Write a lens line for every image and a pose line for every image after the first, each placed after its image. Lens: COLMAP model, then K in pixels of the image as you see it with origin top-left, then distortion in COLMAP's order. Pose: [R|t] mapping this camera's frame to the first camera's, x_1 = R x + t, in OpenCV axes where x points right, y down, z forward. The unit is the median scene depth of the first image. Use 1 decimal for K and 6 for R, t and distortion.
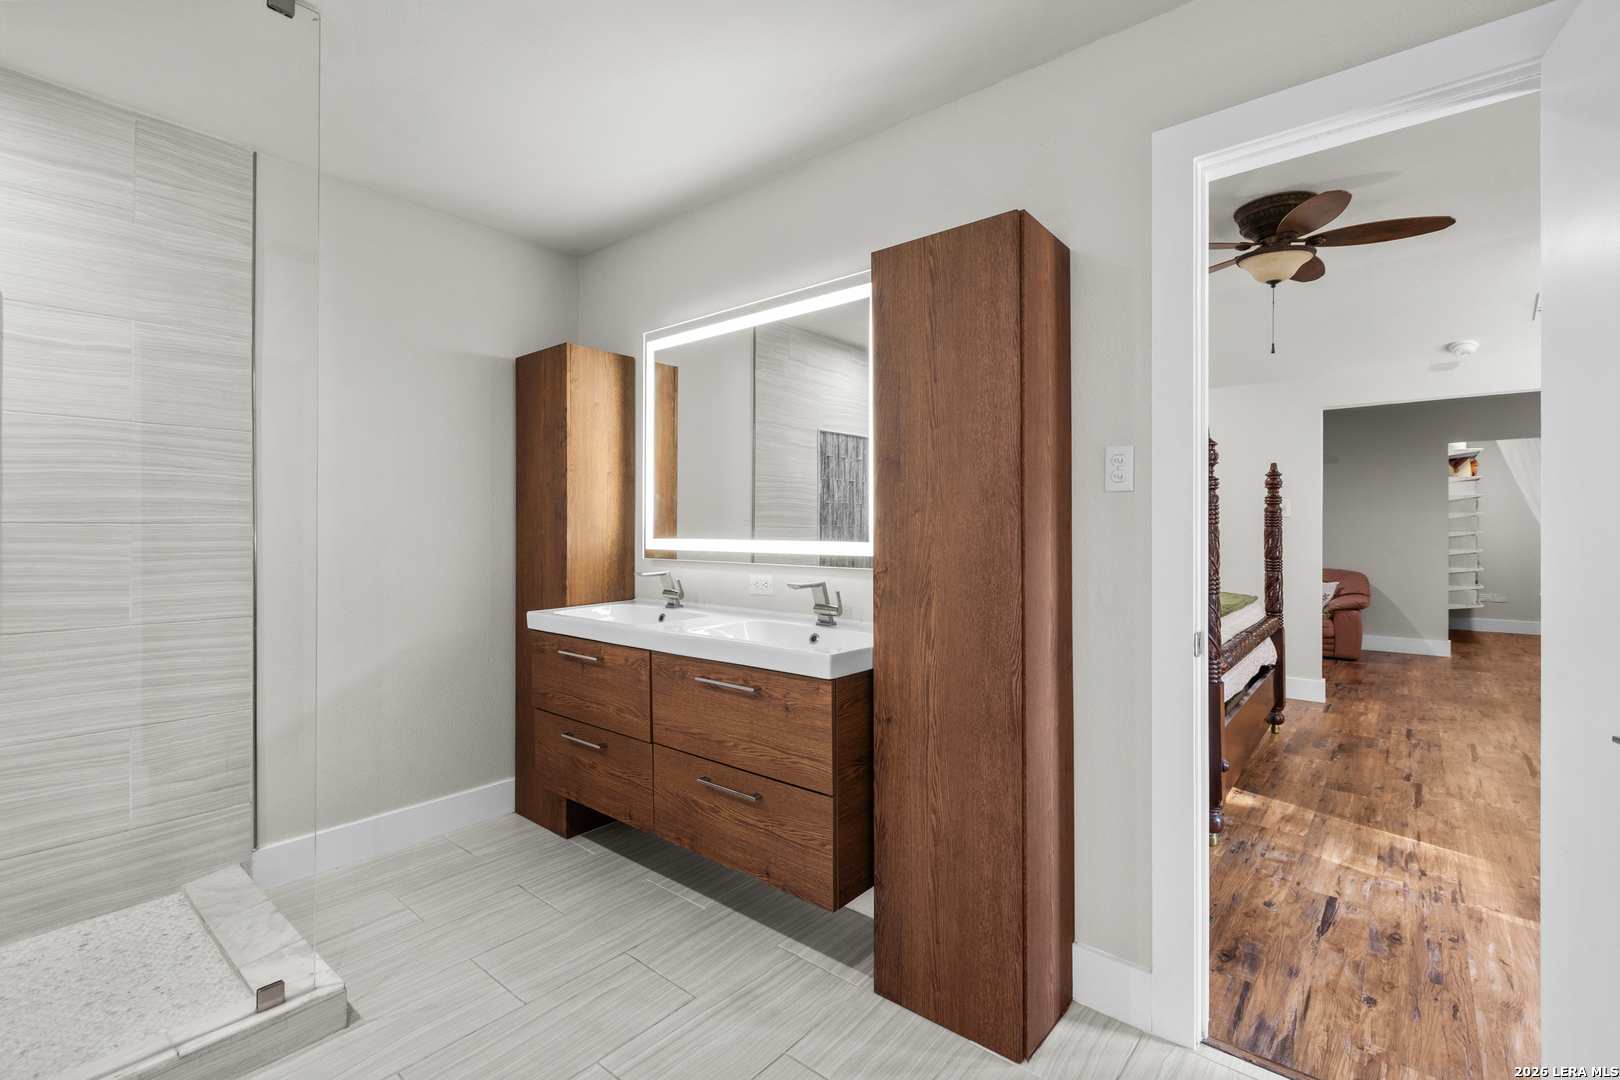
lens RADIAL K [[718.1, 0, 798.8], [0, 718.1, 525.5], [0, 0, 1]] dist [-0.002232, -0.000636]
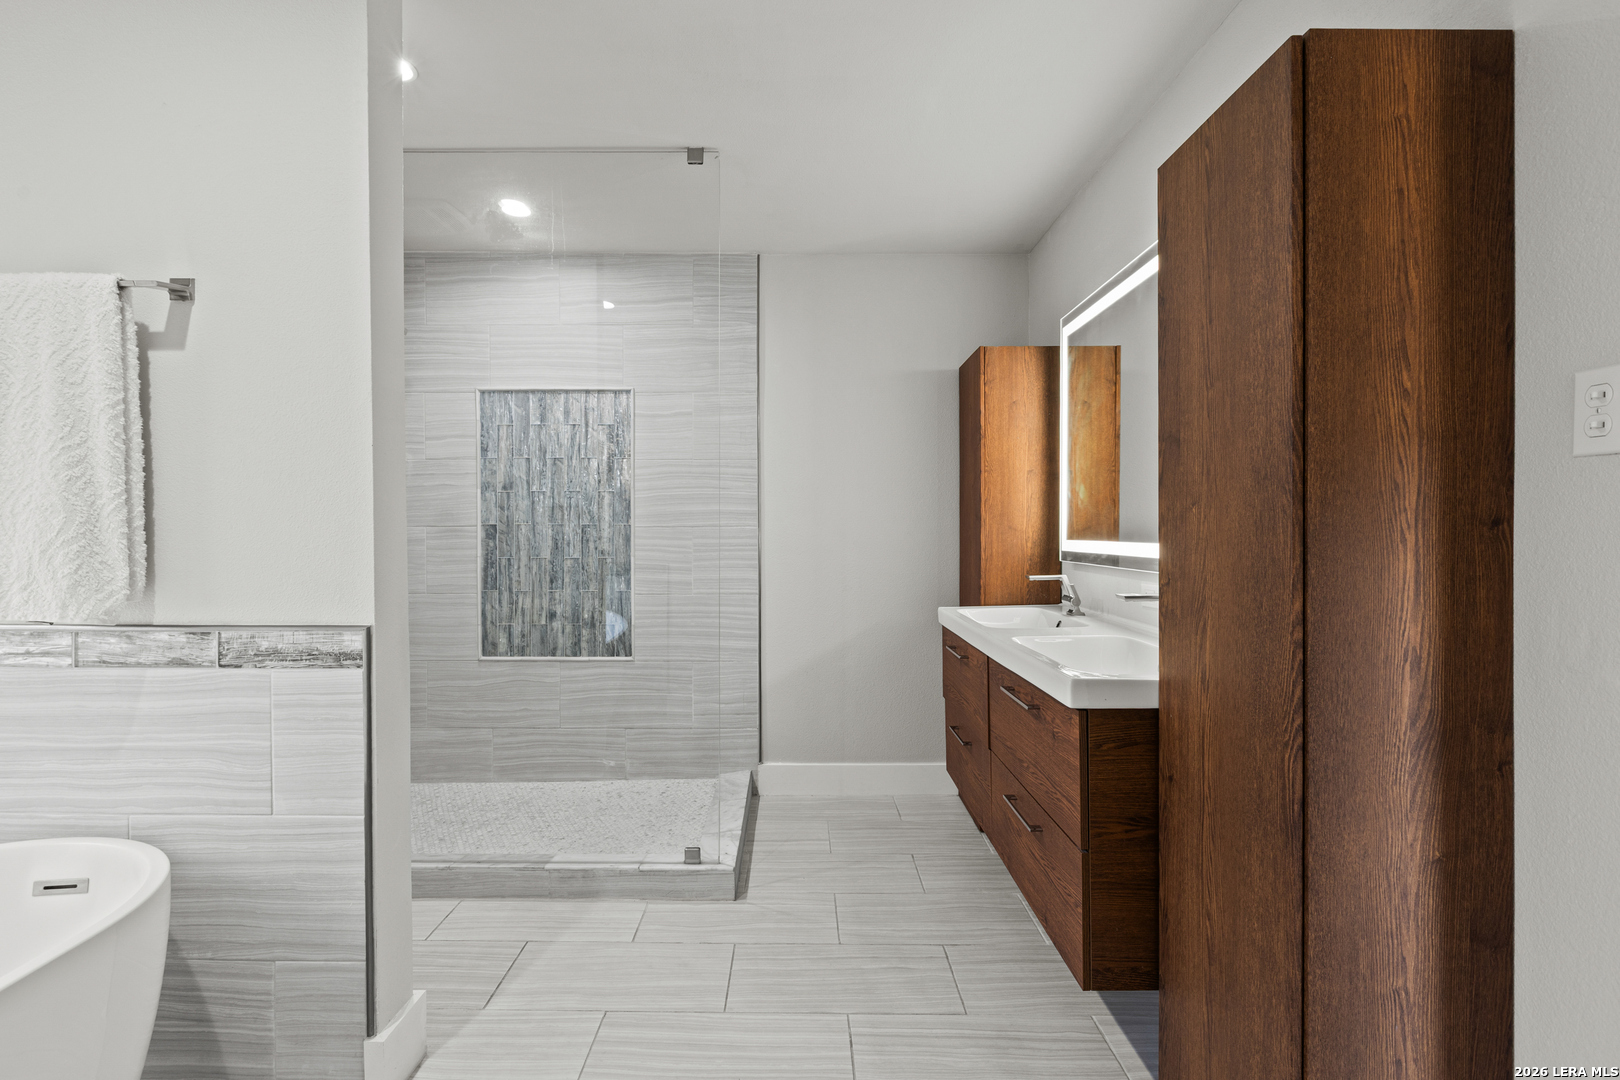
lens RADIAL K [[735.8, 0, 806.6], [0, 735.8, 535.4], [0, 0, 1]] dist [0.000762, 0.000114]
pose [[0.645477, 0.002315, -0.763776, 0.466636], [0.007255, 0.999932, 0.009162, 0.002546], [0.763746, -0.011454, 0.645416, 0.200454]]
